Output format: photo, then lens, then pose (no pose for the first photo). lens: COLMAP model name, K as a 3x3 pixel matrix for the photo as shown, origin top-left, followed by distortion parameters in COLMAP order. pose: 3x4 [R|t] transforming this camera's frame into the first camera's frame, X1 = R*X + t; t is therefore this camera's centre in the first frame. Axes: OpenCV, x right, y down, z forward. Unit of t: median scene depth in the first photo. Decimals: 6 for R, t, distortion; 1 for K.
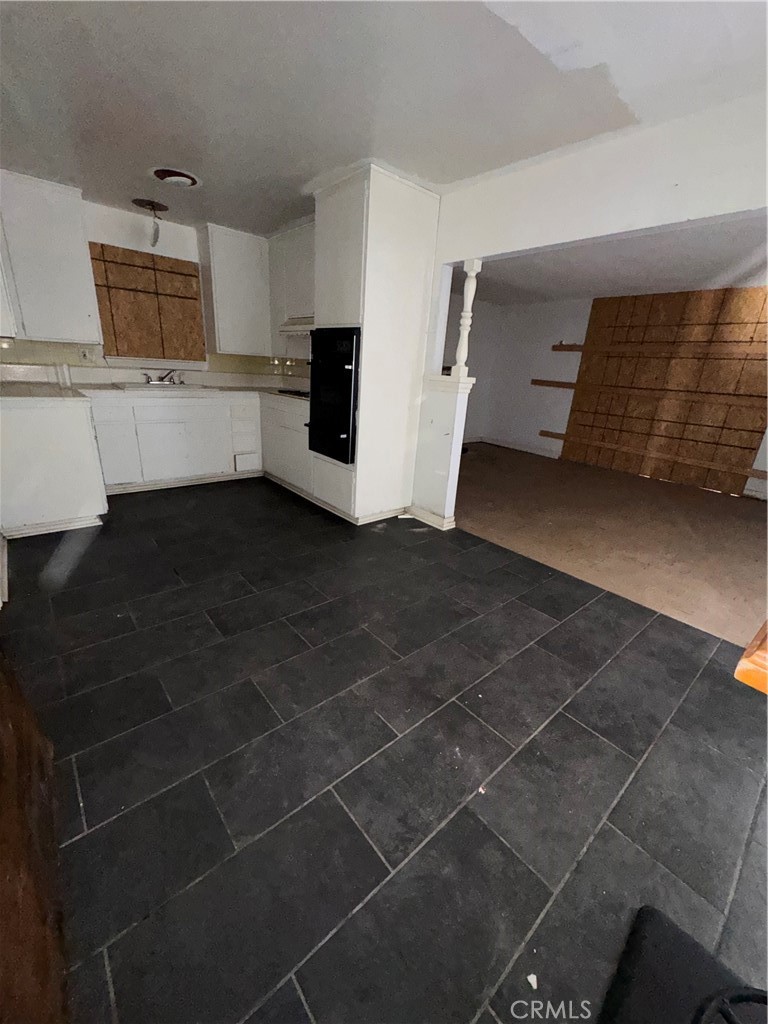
lens RADIAL K [[417.2, 0, 384.4], [0, 417.2, 499.9], [0, 0, 1]] dist [0.014206, 0.000162]
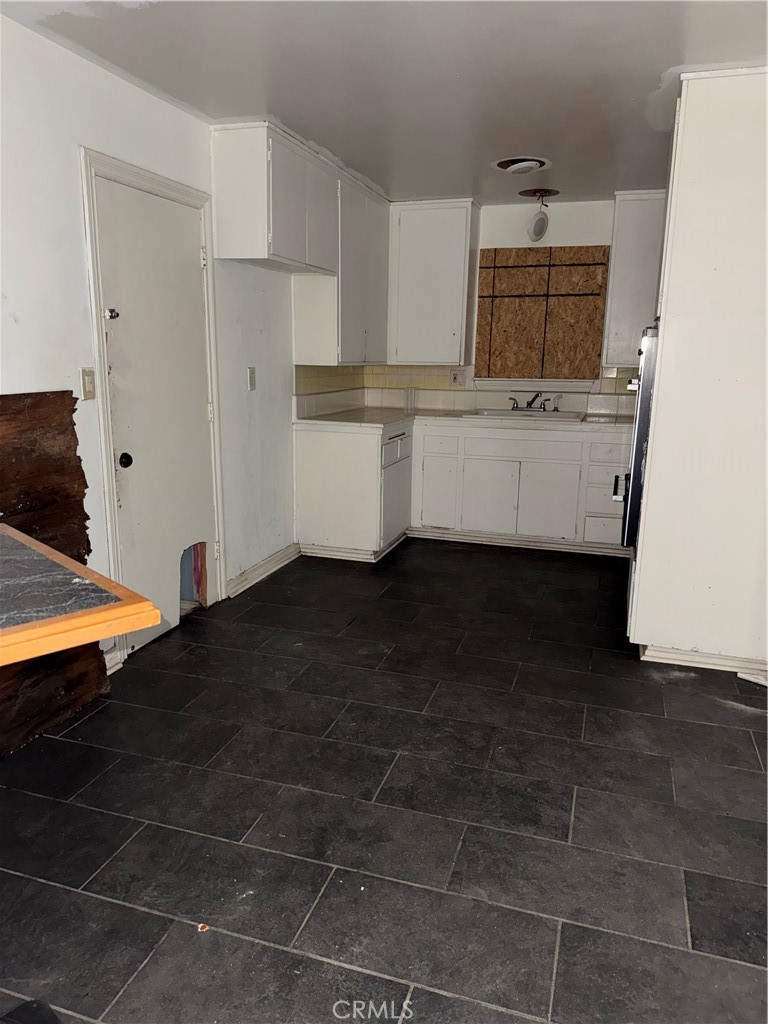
lens RADIAL K [[722.3, 0, 384.0], [0, 722.3, 512.0], [0, 0, 1]] dist [0.016170, -0.001030]
pose [[0.520593, 0.132425, -0.843473, 0.520530], [-0.243224, 0.969968, 0.002166, -0.046366], [0.818428, 0.204025, 0.537168, 0.149459]]
